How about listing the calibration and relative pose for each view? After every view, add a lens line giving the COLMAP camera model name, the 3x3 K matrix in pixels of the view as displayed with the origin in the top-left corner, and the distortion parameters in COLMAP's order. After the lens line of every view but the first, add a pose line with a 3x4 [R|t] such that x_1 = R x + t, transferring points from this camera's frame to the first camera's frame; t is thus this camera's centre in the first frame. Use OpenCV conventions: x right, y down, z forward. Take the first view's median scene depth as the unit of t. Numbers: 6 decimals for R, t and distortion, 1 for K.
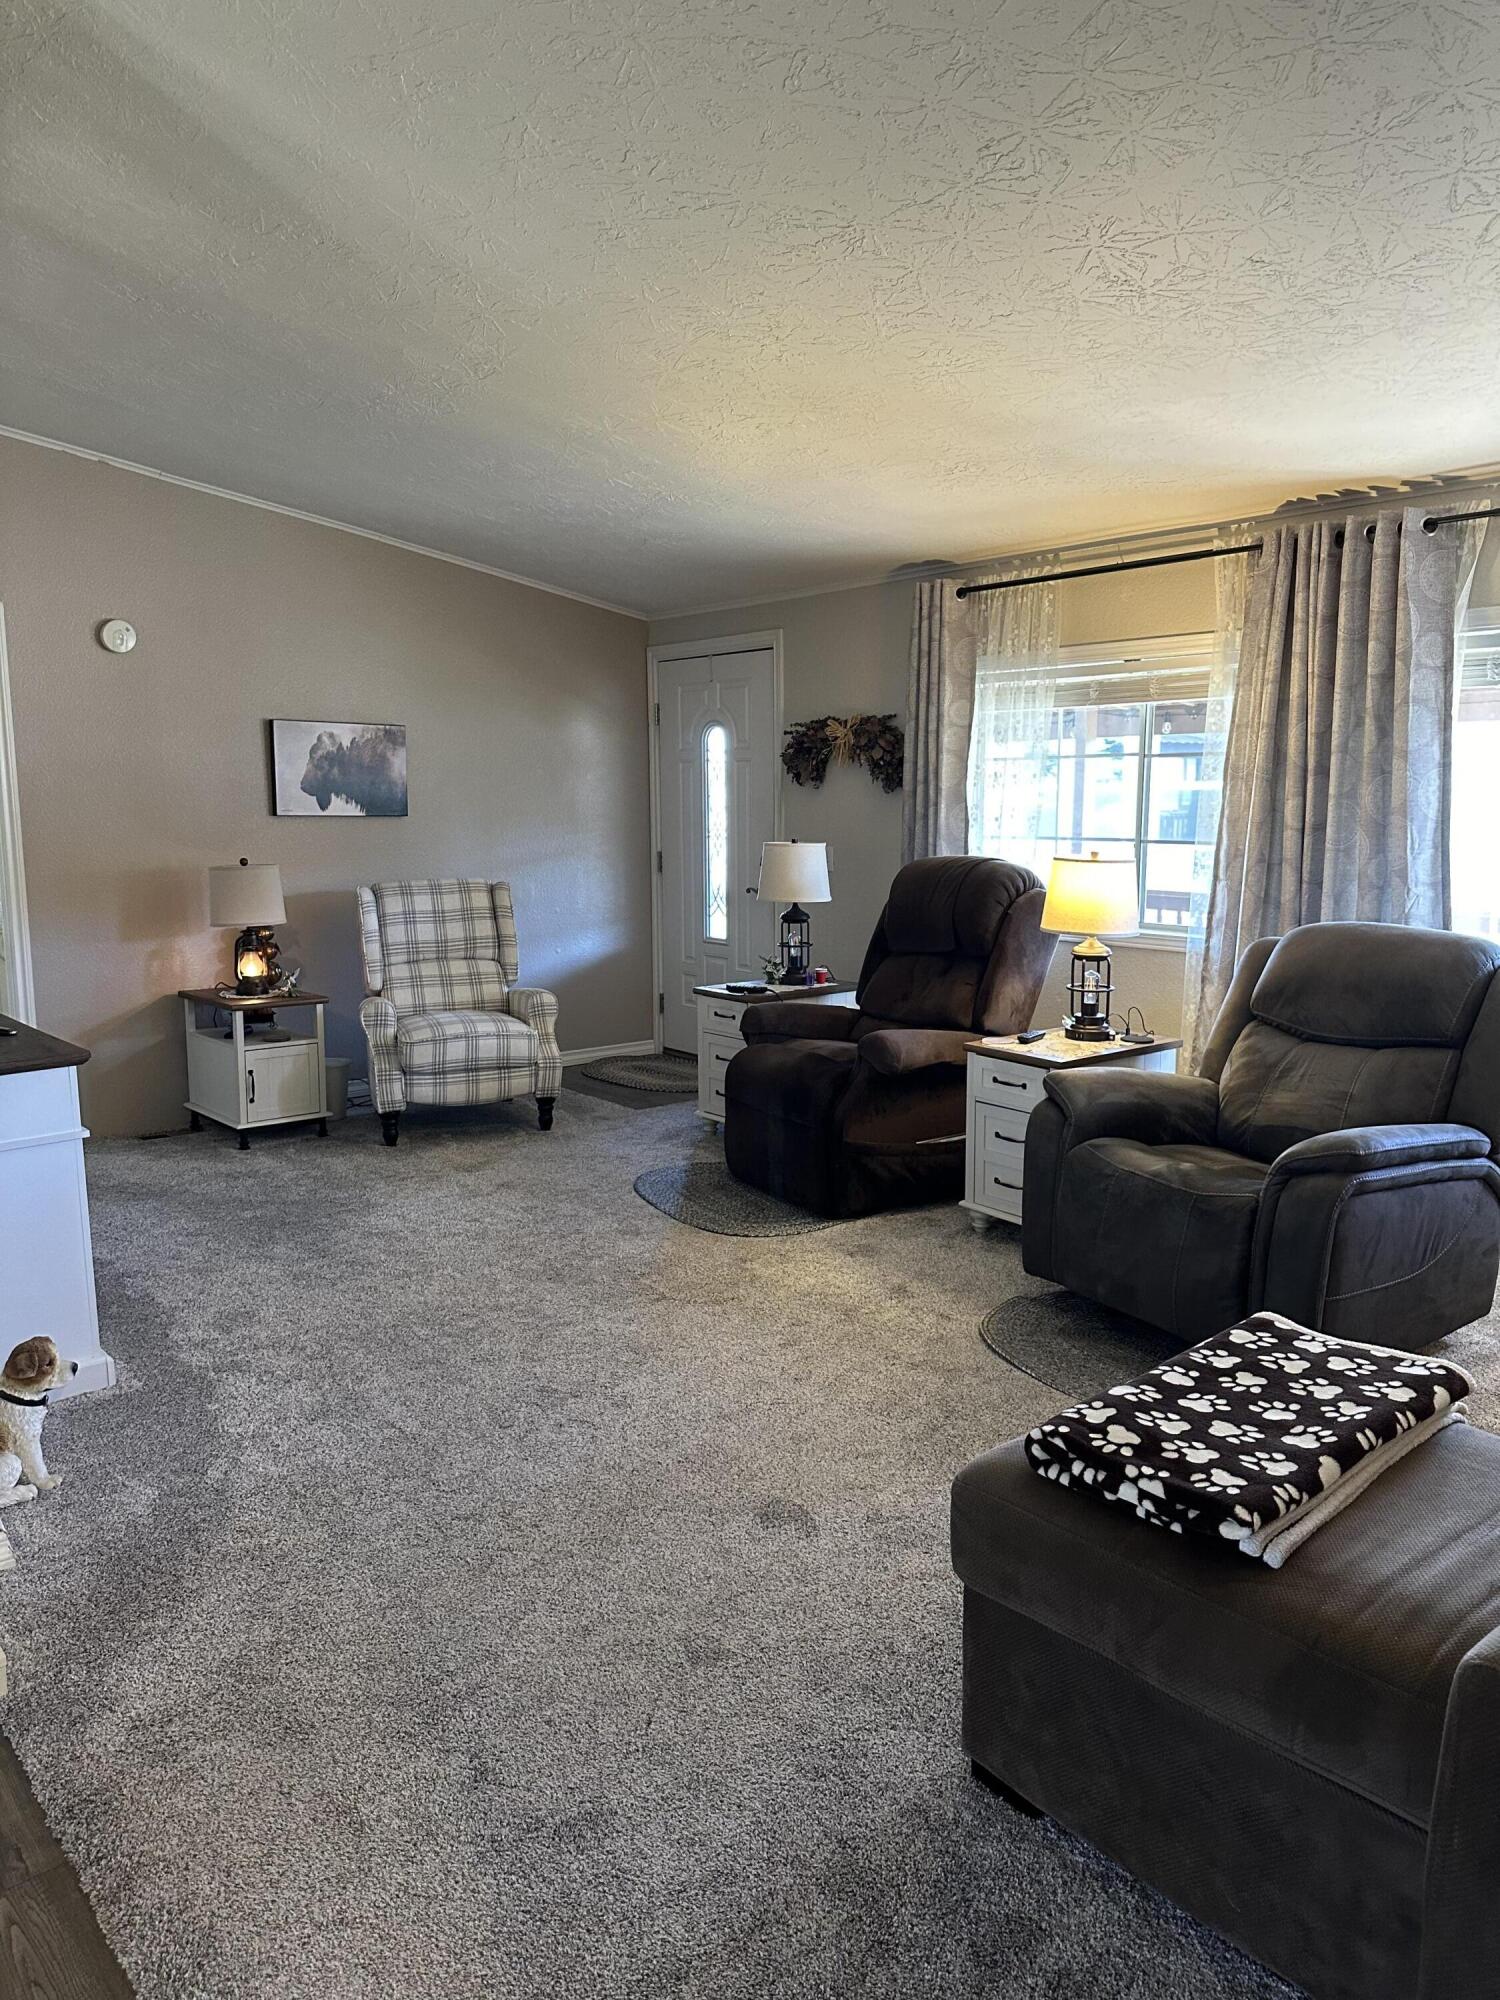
lens RADIAL K [[1399.4, 0, 750.0], [0, 1399.4, 1000.0], [0, 0, 1]] dist [-0.006095, -0.002468]
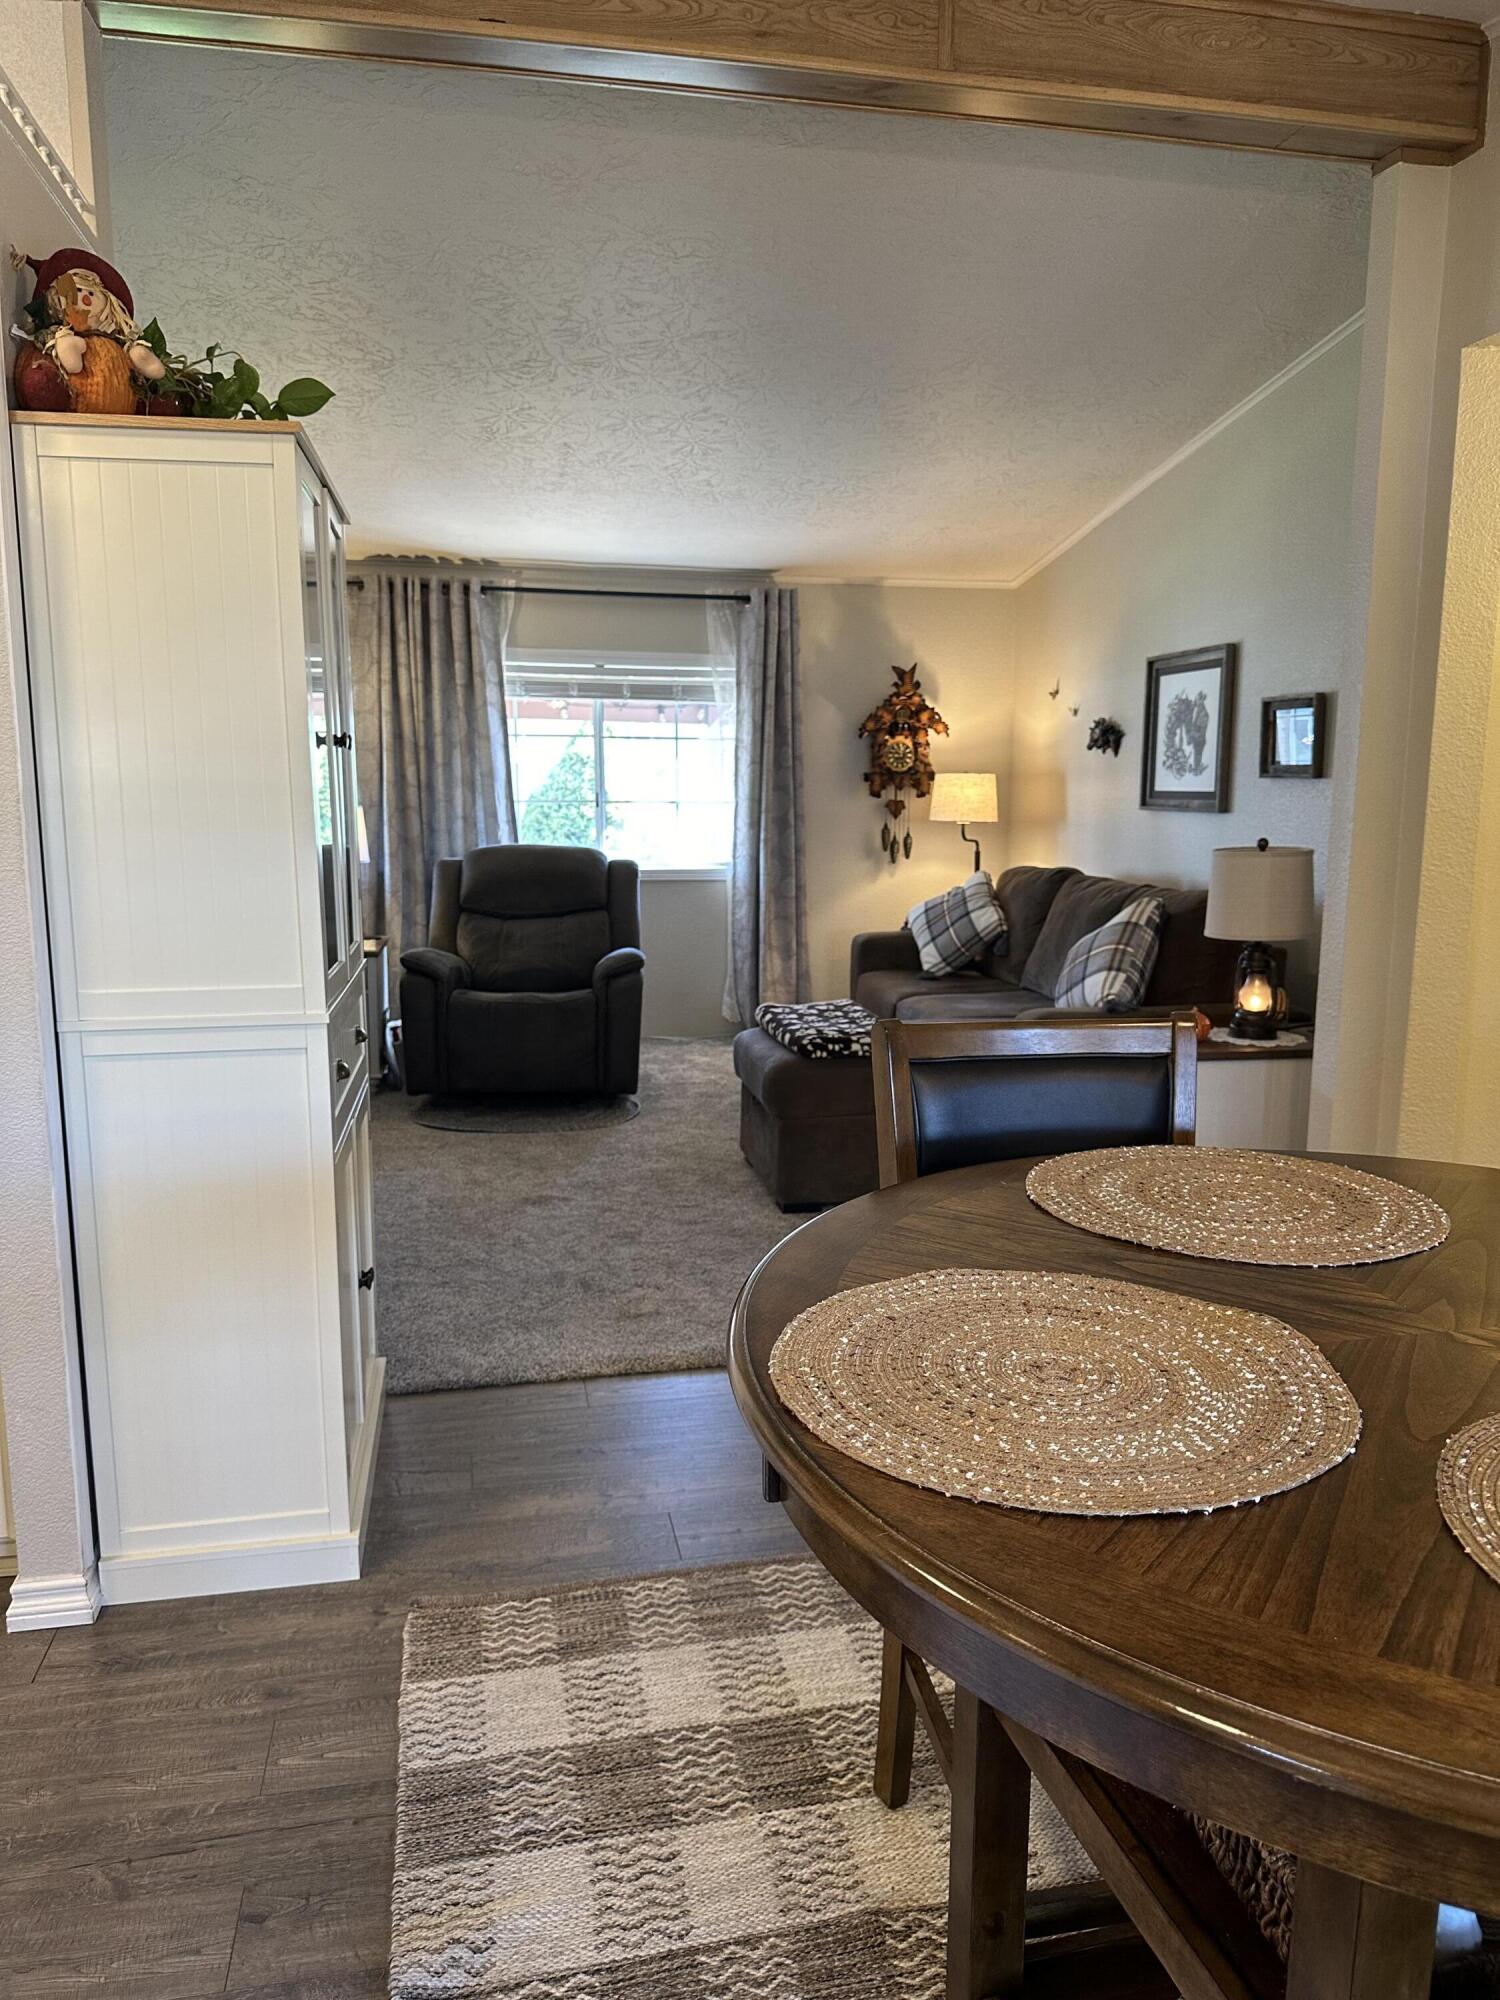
lens RADIAL K [[1436.0, 0, 750.0], [0, 1436.0, 1000.0], [0, 0, 1]] dist [0.063928, -0.000002]
pose [[0.490020, -0.127895, 0.862278, -0.773018], [0.117584, 0.989836, 0.079994, 0.019148], [-0.863744, 0.062191, 0.500078, -0.039429]]
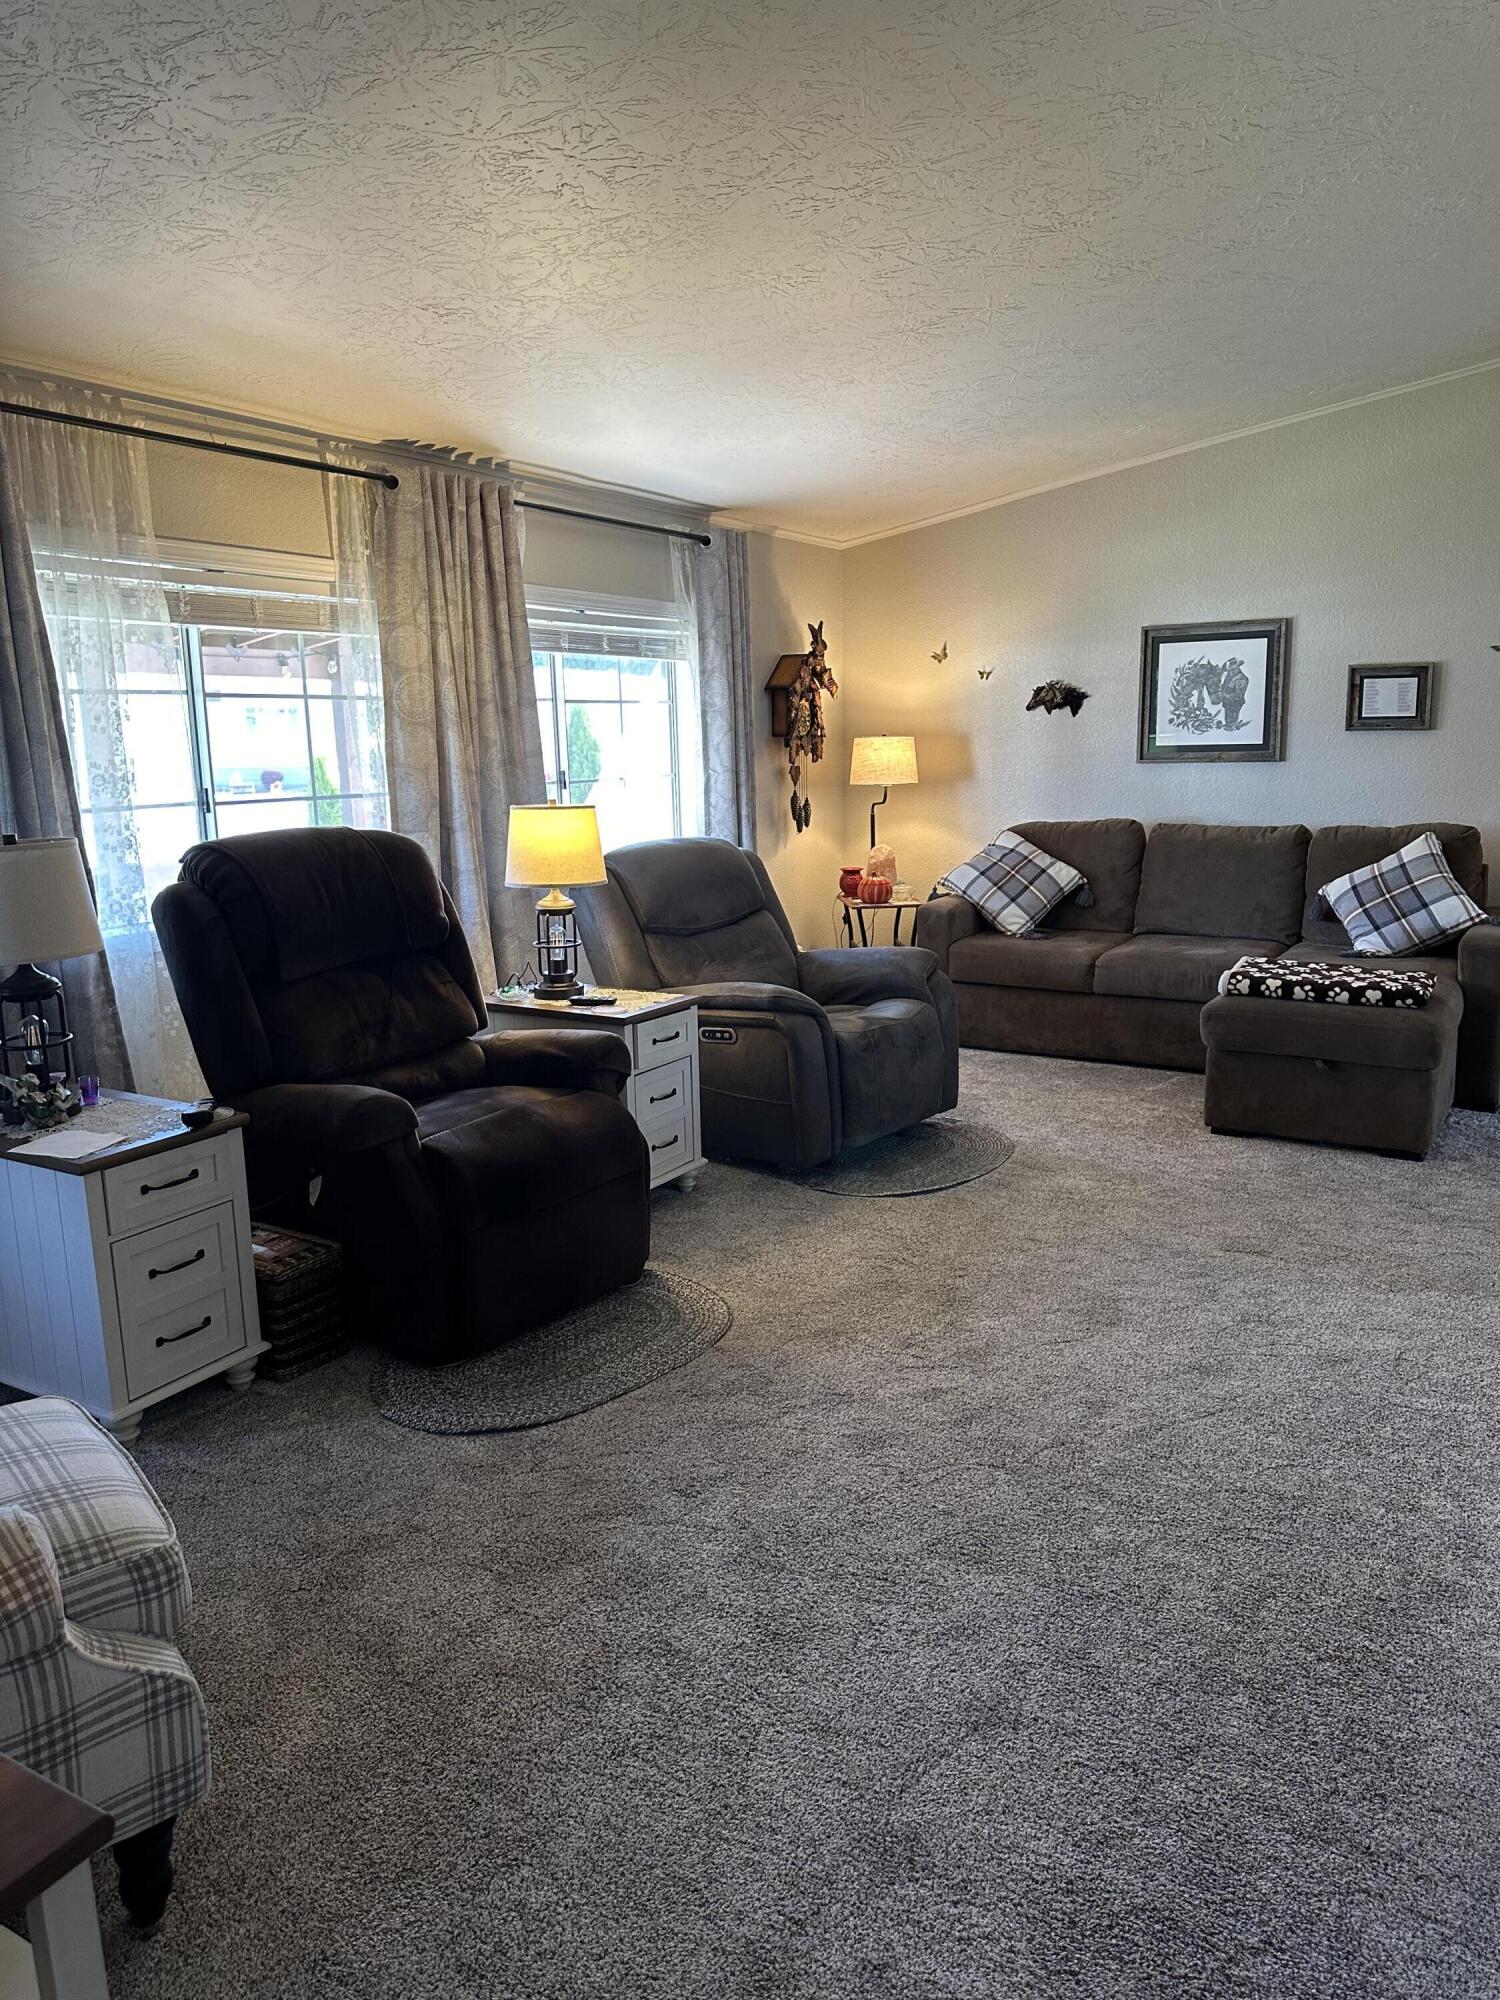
lens RADIAL K [[1399.4, 0, 750.0], [0, 1399.4, 1000.0], [0, 0, 1]] dist [-0.006095, -0.002468]
pose [[-0.311395, -0.170785, 0.934808, -0.685284], [0.159289, 0.960418, 0.228525, -0.166811], [-0.936835, 0.220066, -0.271865, 1.141800]]
